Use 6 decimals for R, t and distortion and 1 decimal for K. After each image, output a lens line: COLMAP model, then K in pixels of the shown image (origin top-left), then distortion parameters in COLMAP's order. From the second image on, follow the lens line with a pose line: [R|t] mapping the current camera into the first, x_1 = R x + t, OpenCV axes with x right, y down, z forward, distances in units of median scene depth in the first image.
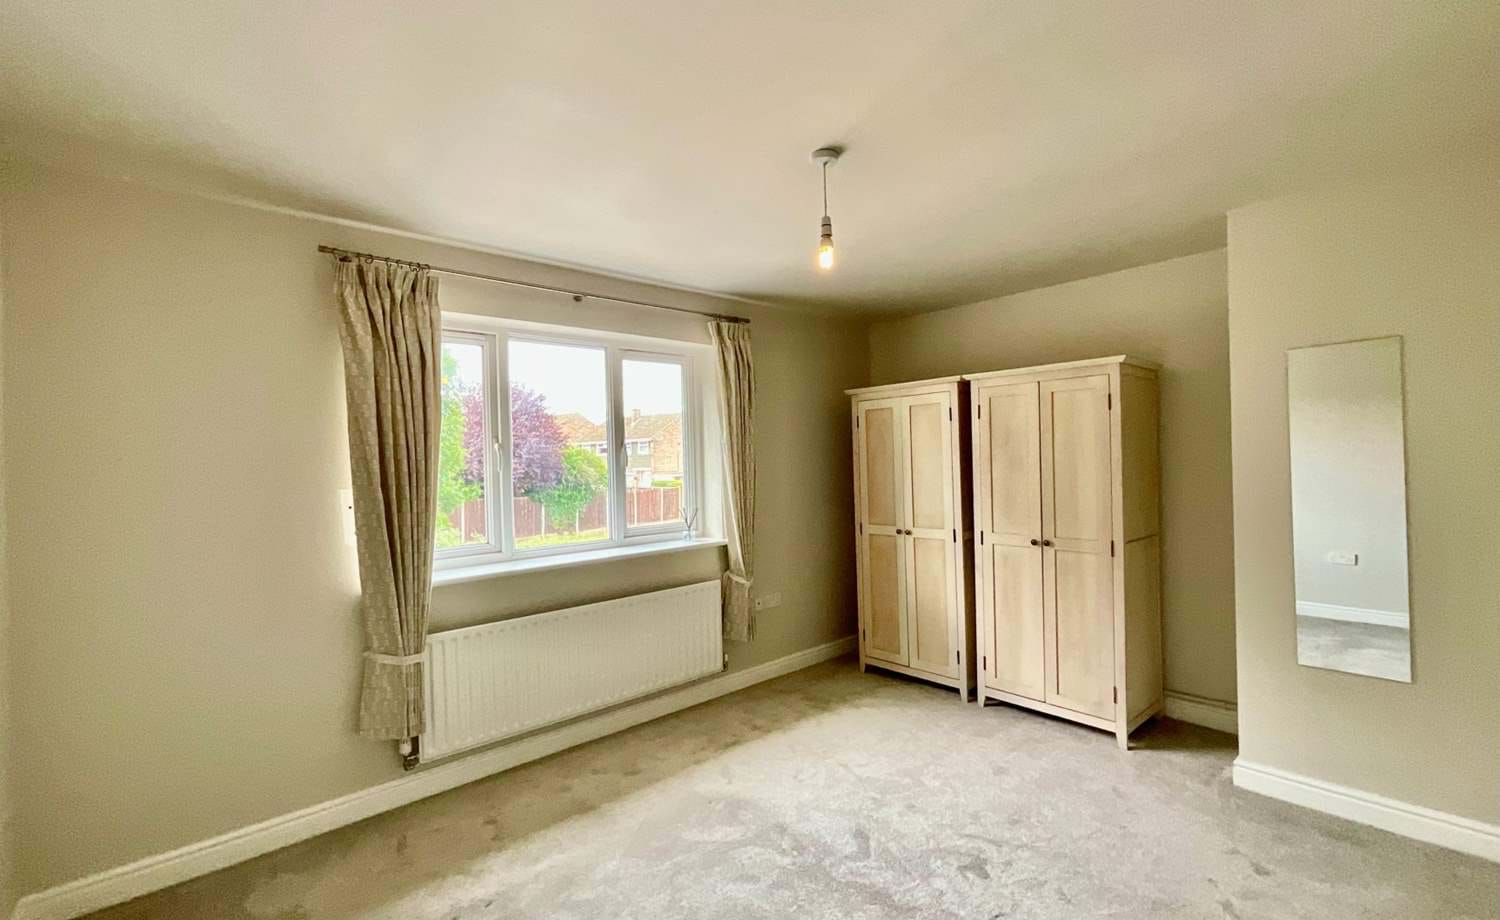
lens RADIAL K [[631.8, 0, 748.4], [0, 631.8, 464.3], [0, 0, 1]] dist [-0.000215, 0.000437]
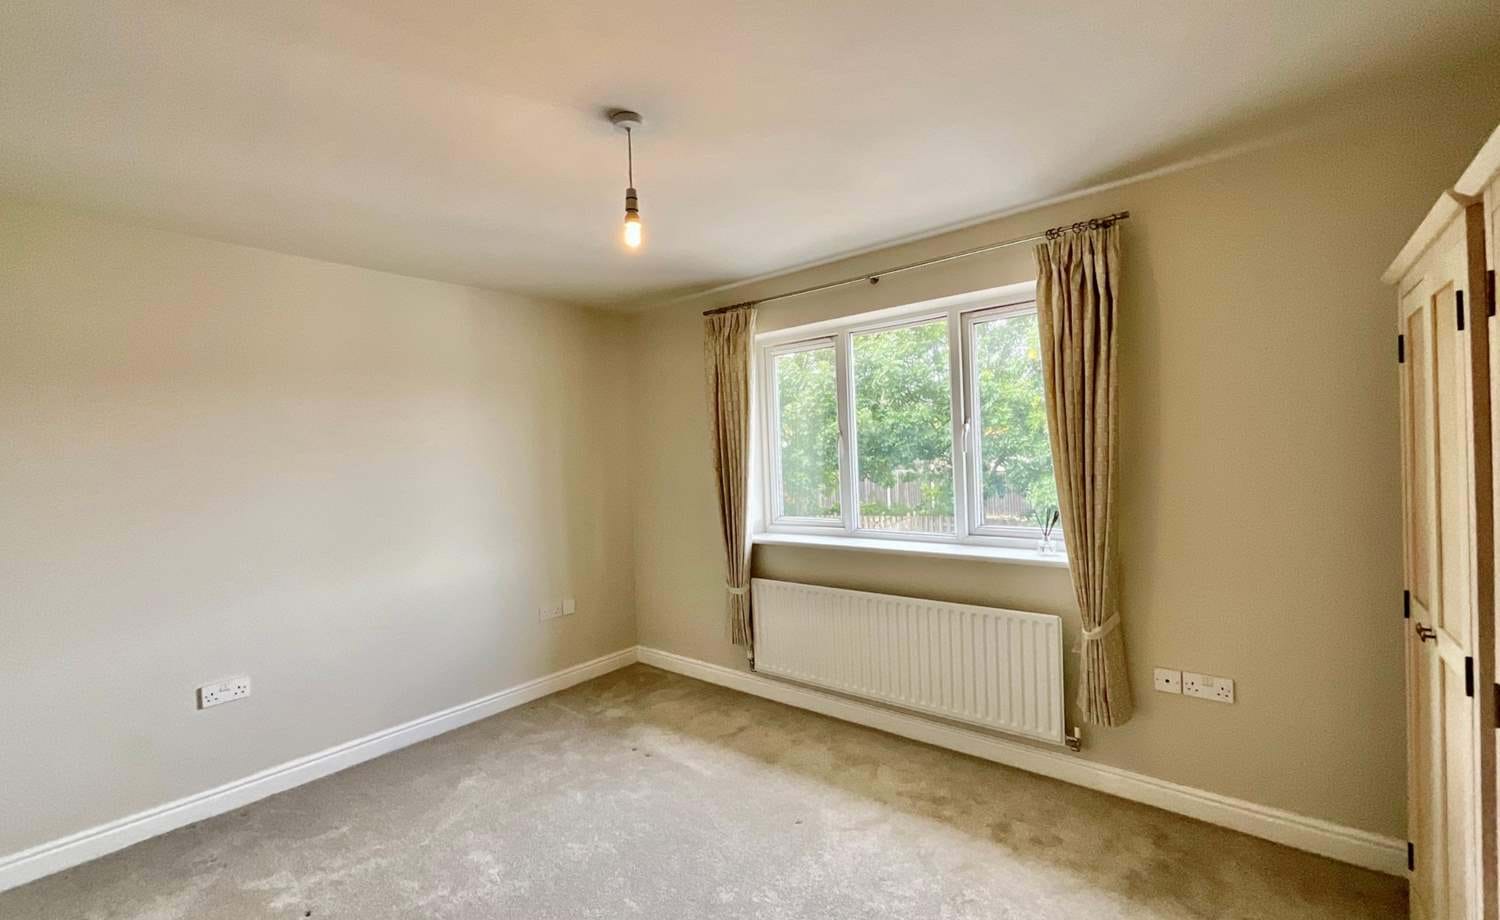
lens RADIAL K [[631.8, 0, 748.4], [0, 631.8, 464.3], [0, 0, 1]] dist [-0.000215, 0.000437]
pose [[0.152871, 0.040853, -0.987401, 0.650646], [0.030415, 0.998477, 0.046020, -0.029906], [0.987778, -0.037067, 0.151396, 0.631360]]
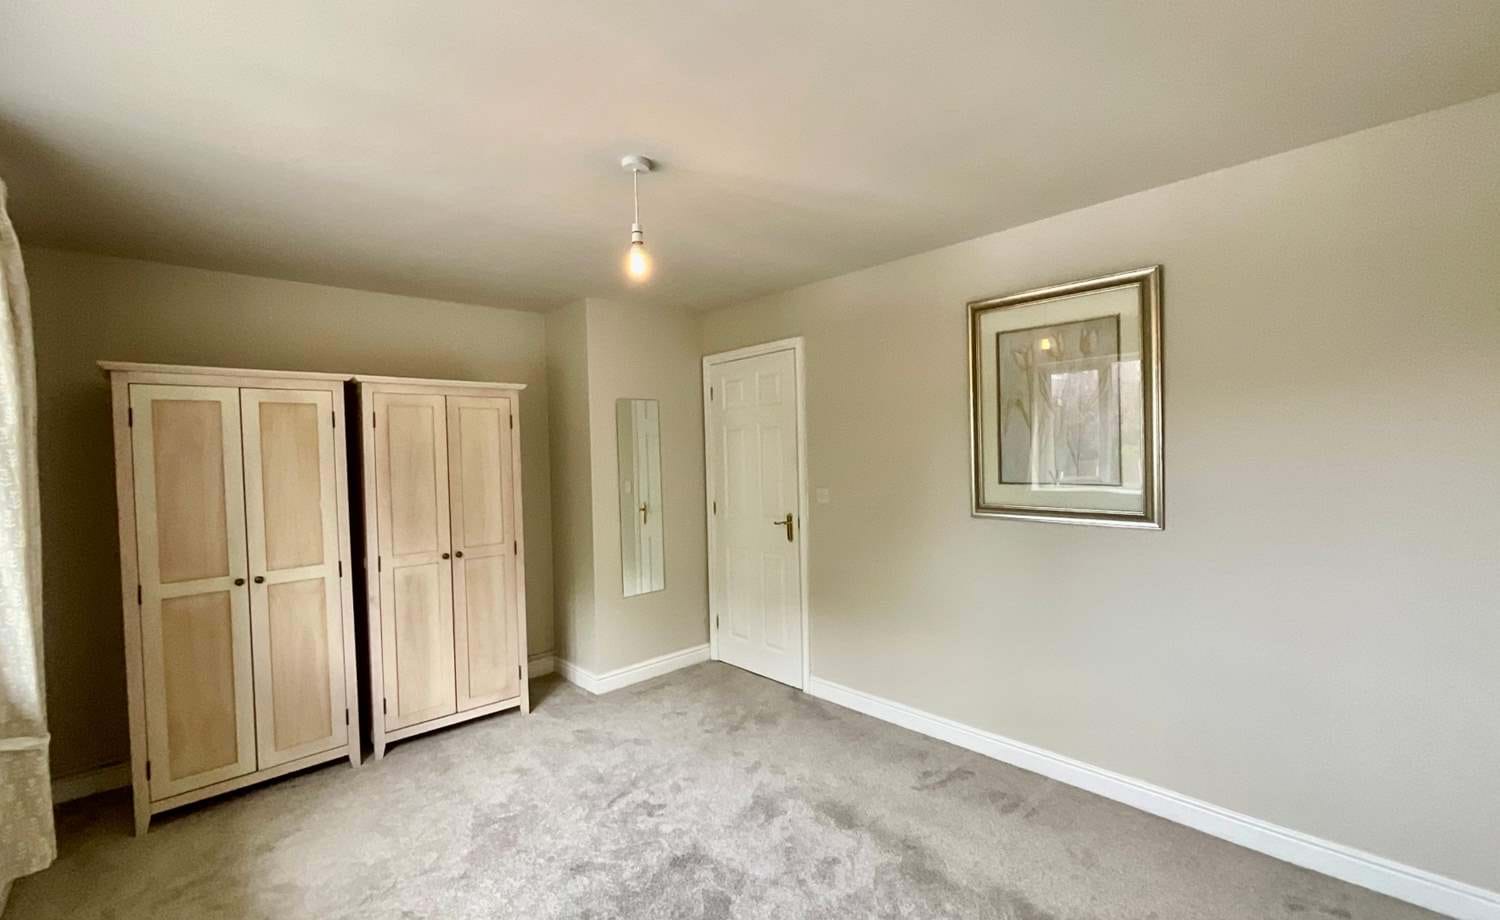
lens RADIAL K [[631.8, 0, 748.4], [0, 631.8, 464.3], [0, 0, 1]] dist [-0.000215, 0.000437]
pose [[-0.021539, 0.009176, 0.999726, -0.550449], [0.035720, 0.999327, -0.008402, 0.004133], [-0.999130, 0.035529, -0.021852, 0.536647]]
